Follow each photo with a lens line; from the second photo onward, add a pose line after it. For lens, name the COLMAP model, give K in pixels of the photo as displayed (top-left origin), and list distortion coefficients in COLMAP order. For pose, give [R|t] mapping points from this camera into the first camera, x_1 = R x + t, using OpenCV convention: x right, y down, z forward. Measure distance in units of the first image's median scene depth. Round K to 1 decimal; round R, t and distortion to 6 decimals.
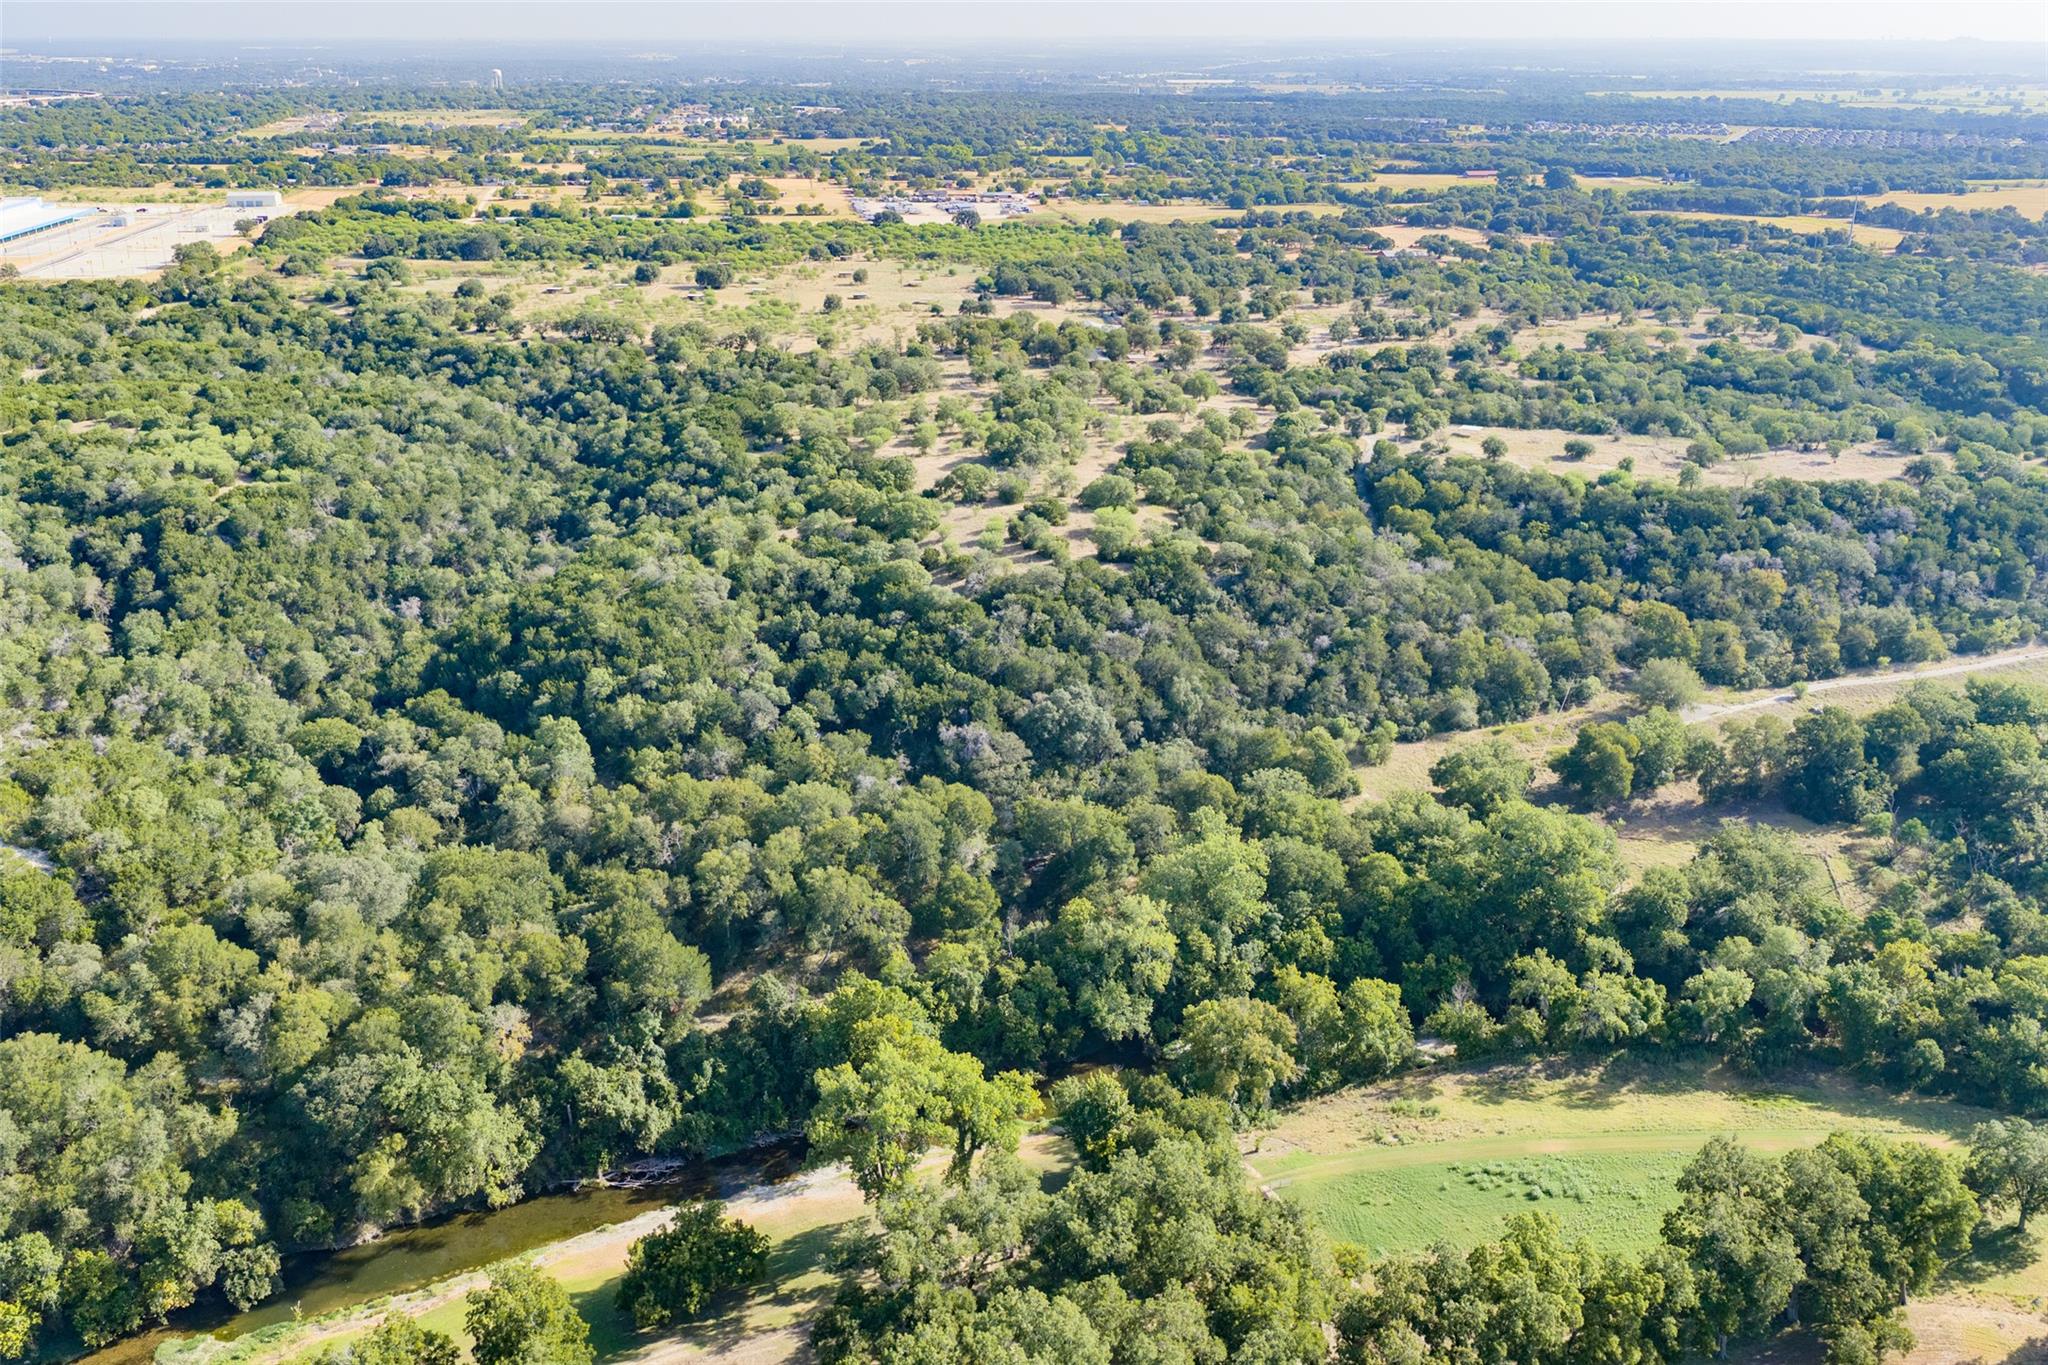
lens RADIAL K [[1736.9, 0, 1030.5], [0, 1736.9, 679.2], [0, 0, 1]] dist [0.022873, -0.034455]
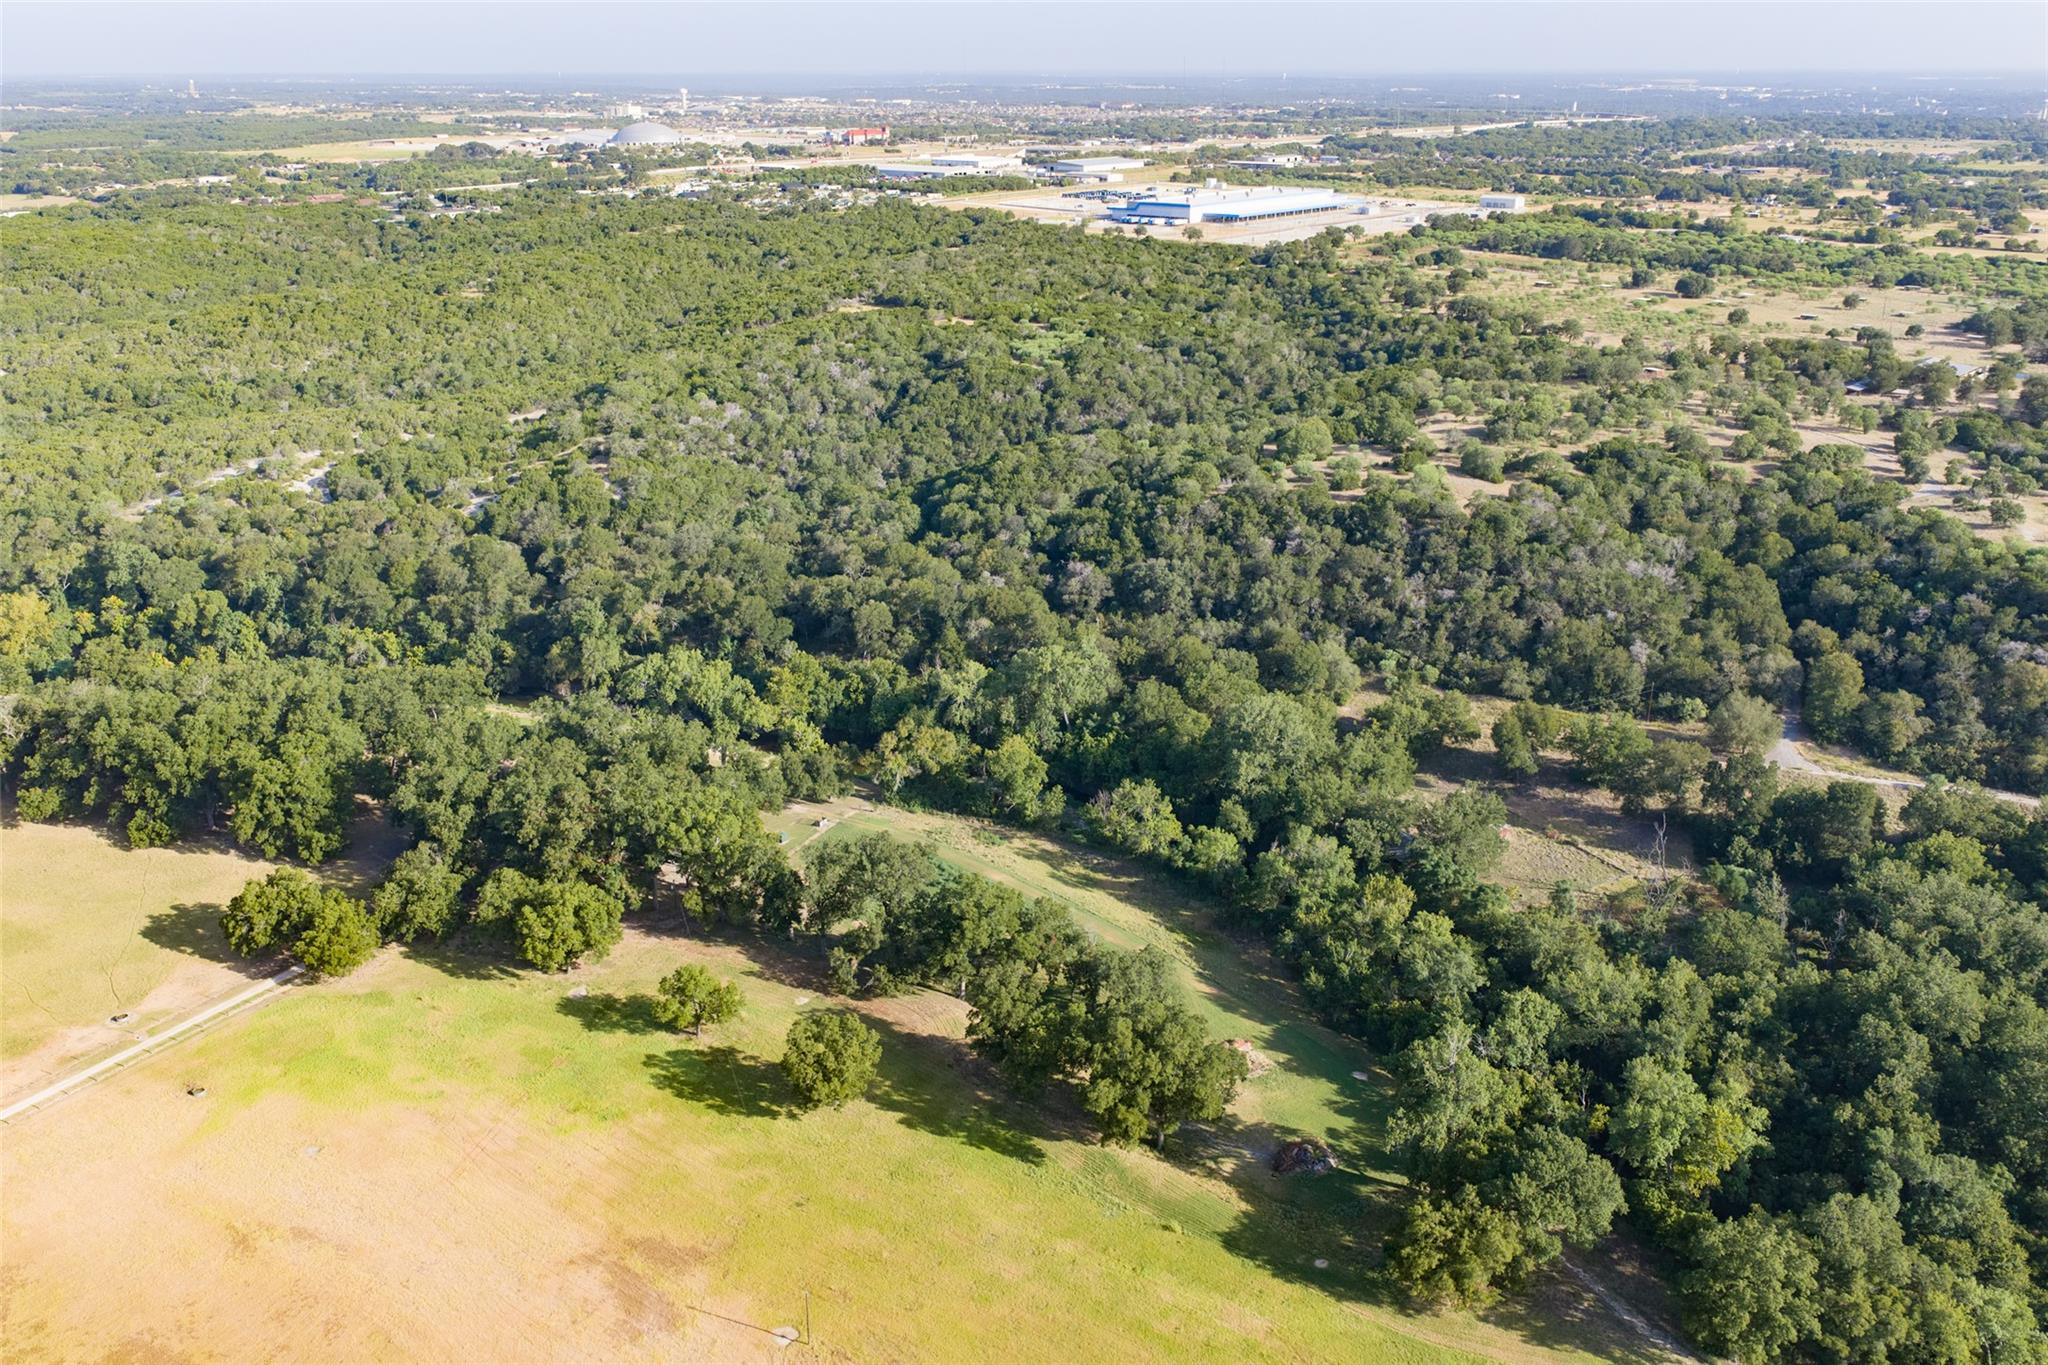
lens RADIAL K [[1700.1, 0, 1032.4], [0, 1700.1, 672.6], [0, 0, 1]] dist [0.018670, -0.025517]
pose [[0.634319, 0.255264, -0.729712, 0.732070], [-0.264654, 0.958581, 0.105269, -0.016552], [0.726359, 0.126347, 0.675602, 0.067403]]
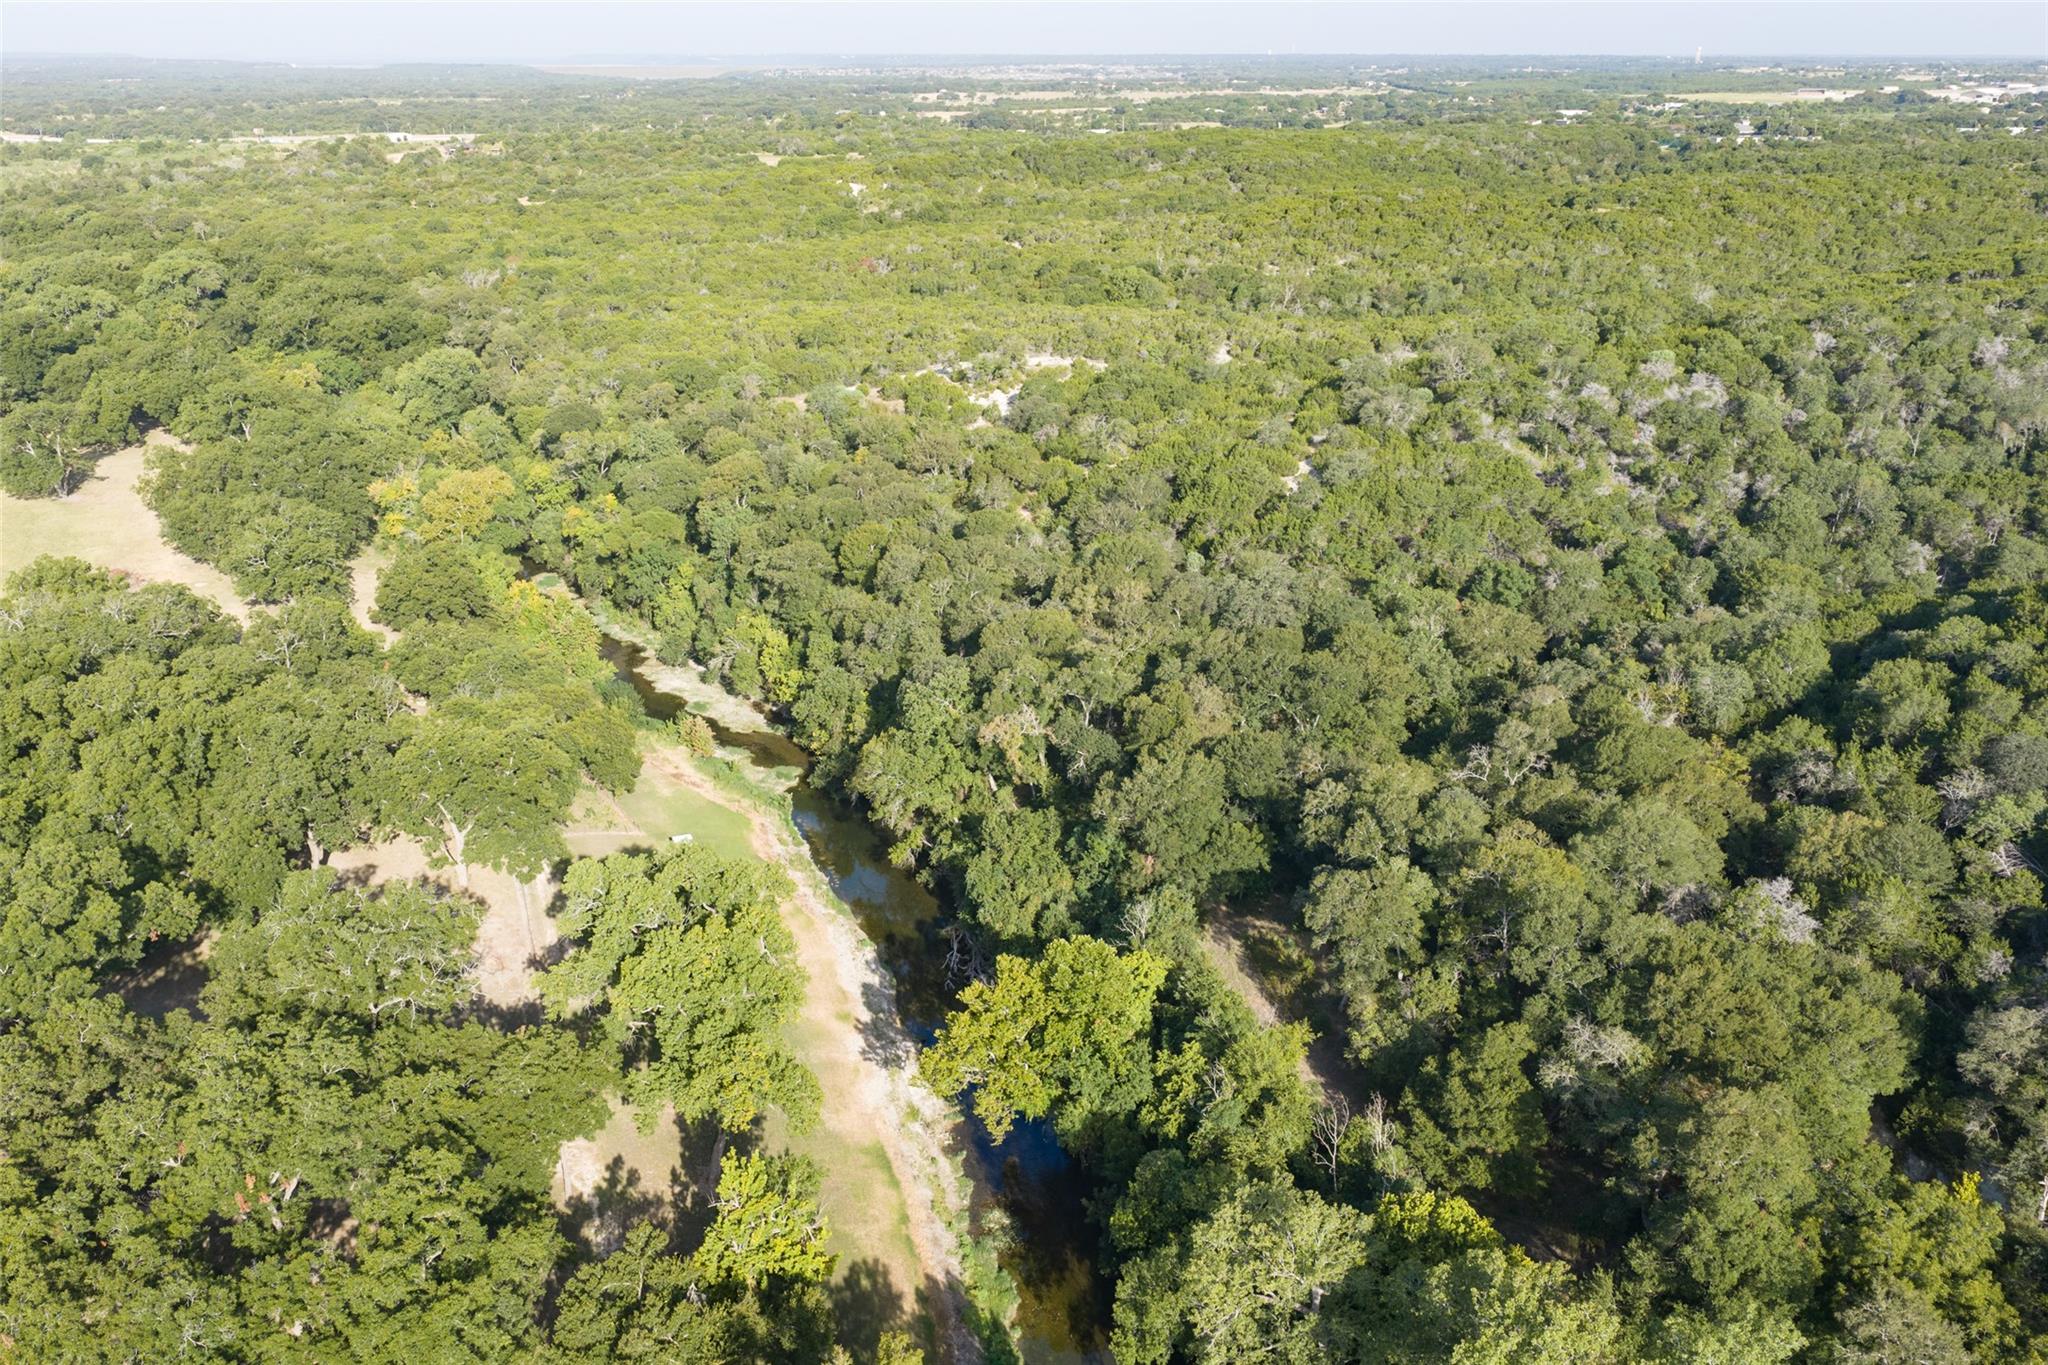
lens RADIAL K [[1700.1, 0, 1032.4], [0, 1700.1, 672.6], [0, 0, 1]] dist [0.018670, -0.025517]
pose [[-0.129438, 0.335855, -0.932978, 0.269423], [-0.348879, 0.865308, 0.359897, -0.070433], [0.928186, 0.372081, 0.005169, 0.586272]]
